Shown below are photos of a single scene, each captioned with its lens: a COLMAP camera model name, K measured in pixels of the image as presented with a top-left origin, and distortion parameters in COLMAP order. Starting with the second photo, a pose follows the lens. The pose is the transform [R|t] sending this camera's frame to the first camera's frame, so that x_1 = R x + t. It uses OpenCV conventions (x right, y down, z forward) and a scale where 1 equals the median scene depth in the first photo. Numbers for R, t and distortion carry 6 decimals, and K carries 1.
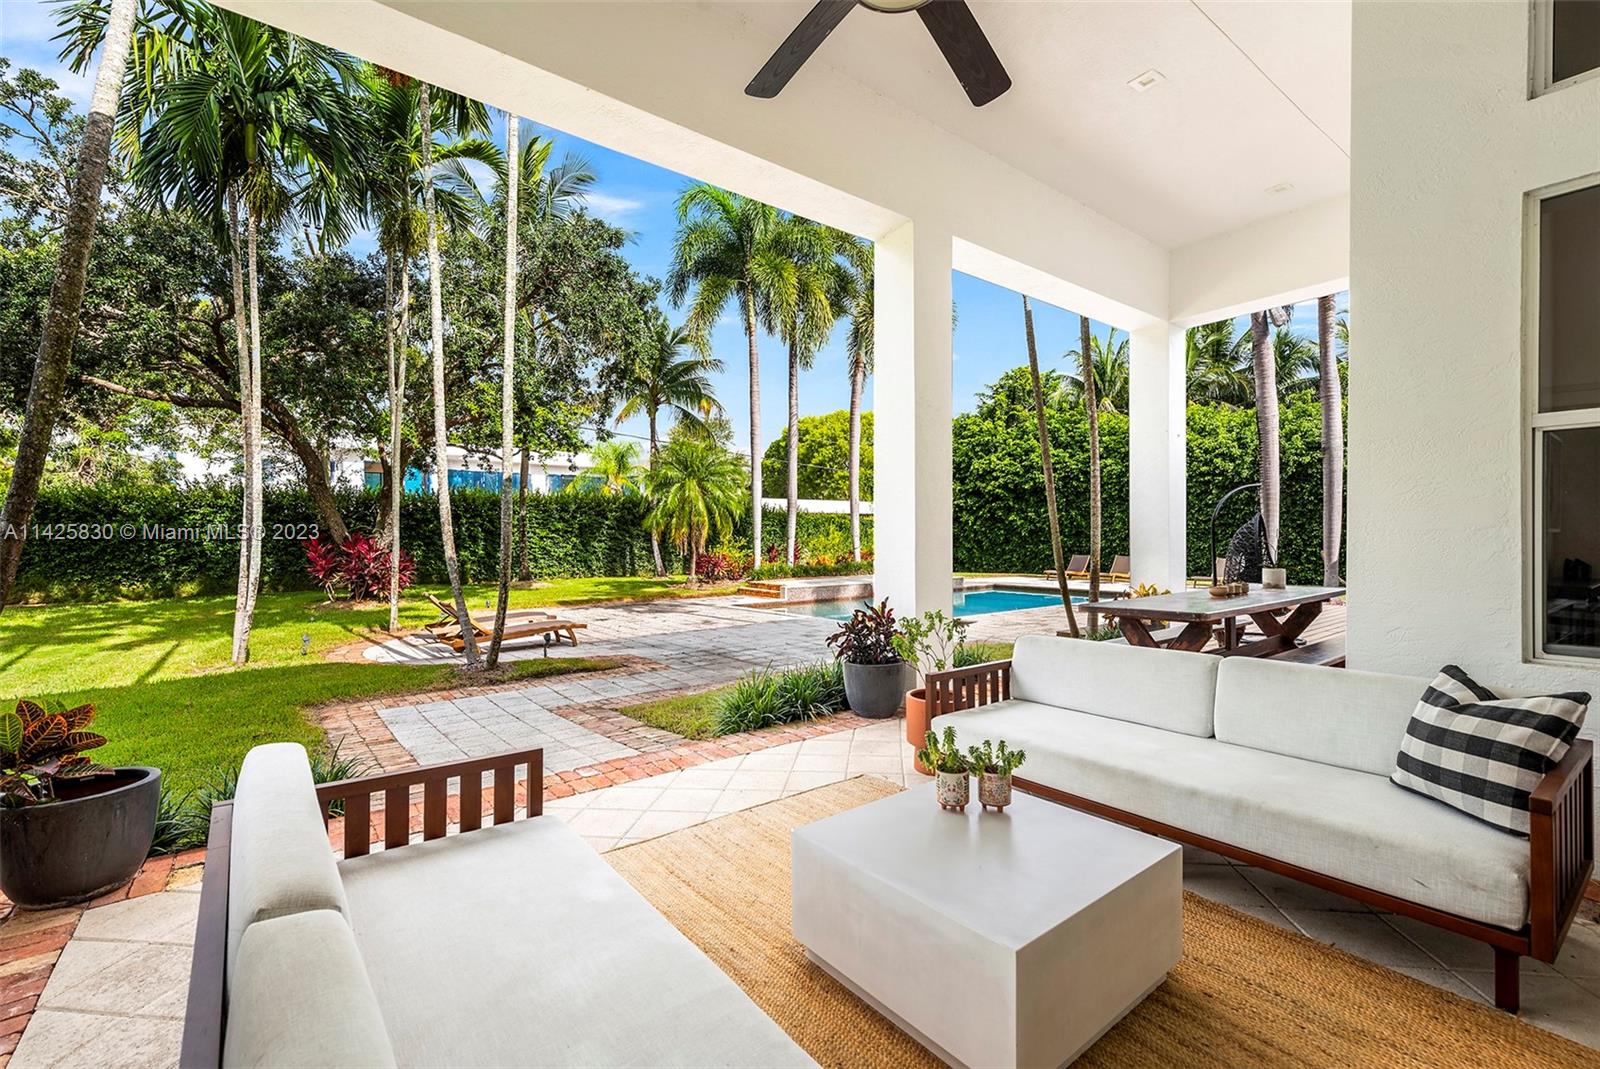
lens RADIAL K [[692.1, 0, 778.4], [0, 692.1, 541.5], [0, 0, 1]] dist [0.015370, 0.000111]
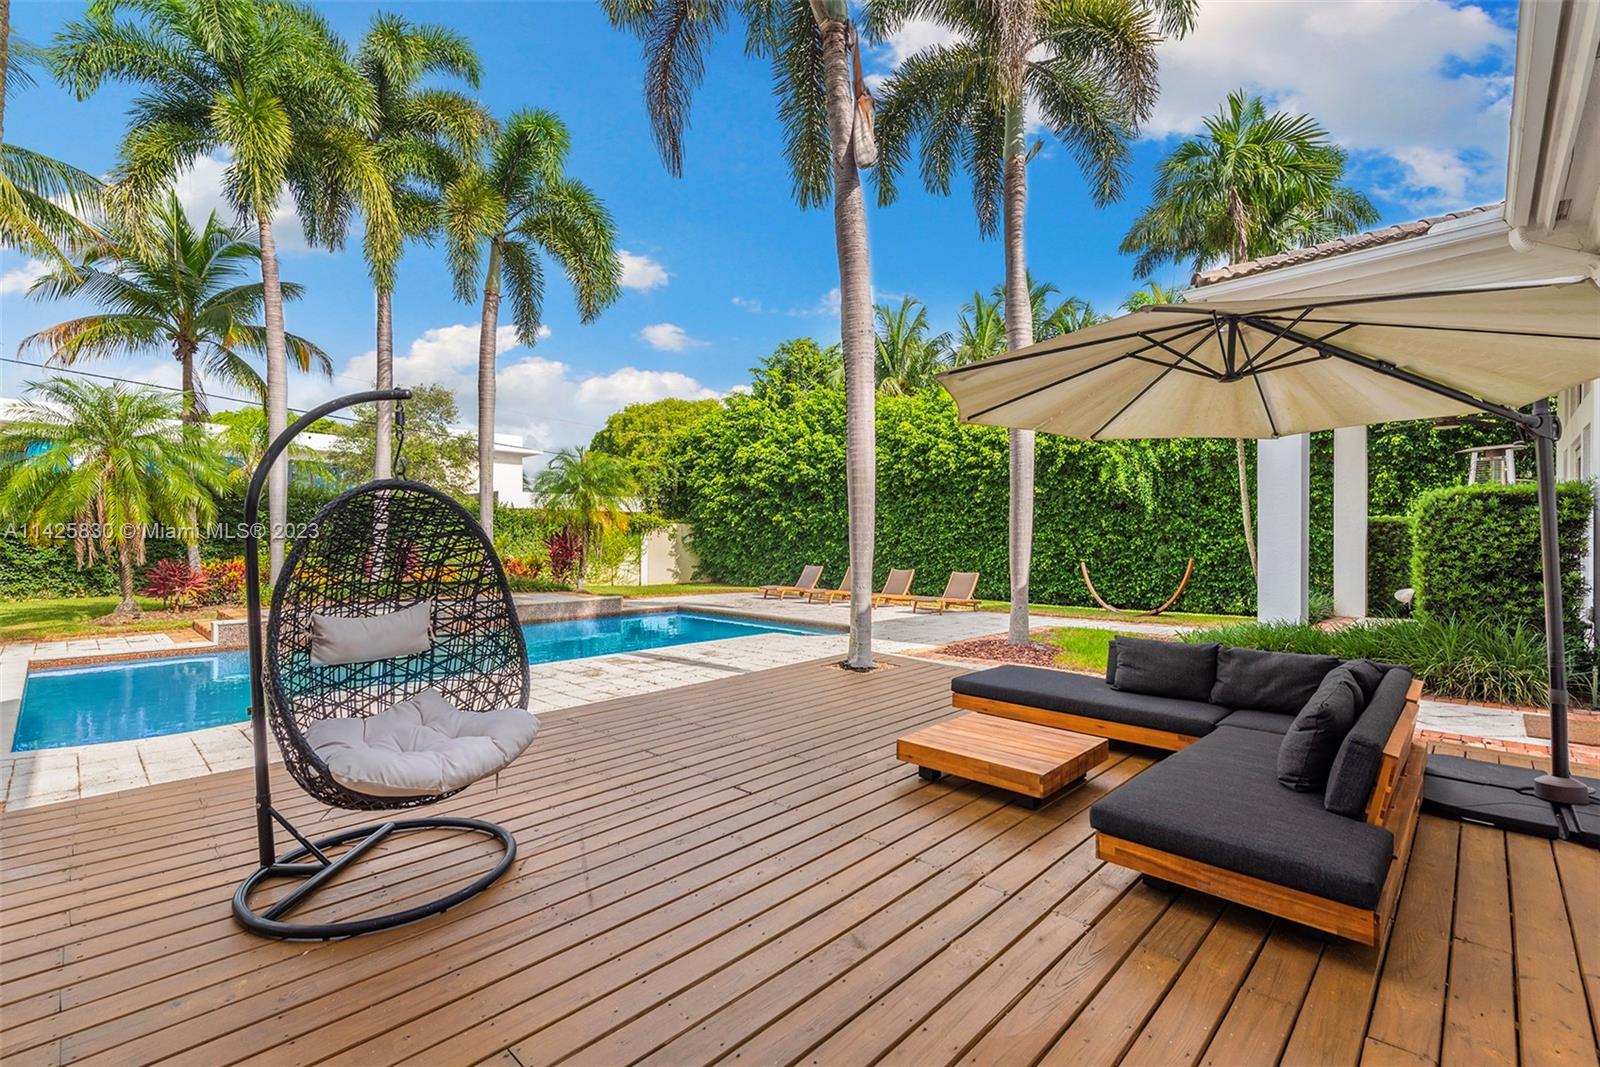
lens RADIAL K [[692.1, 0, 784.6], [0, 692.1, 534.5], [0, 0, 1]] dist [0.015370, 0.000111]
pose [[0.989993, 0.009518, 0.140795, 0.229512], [-0.007570, 0.999868, -0.014365, -0.003409], [-0.140913, 0.013156, 0.989935, 0.190273]]
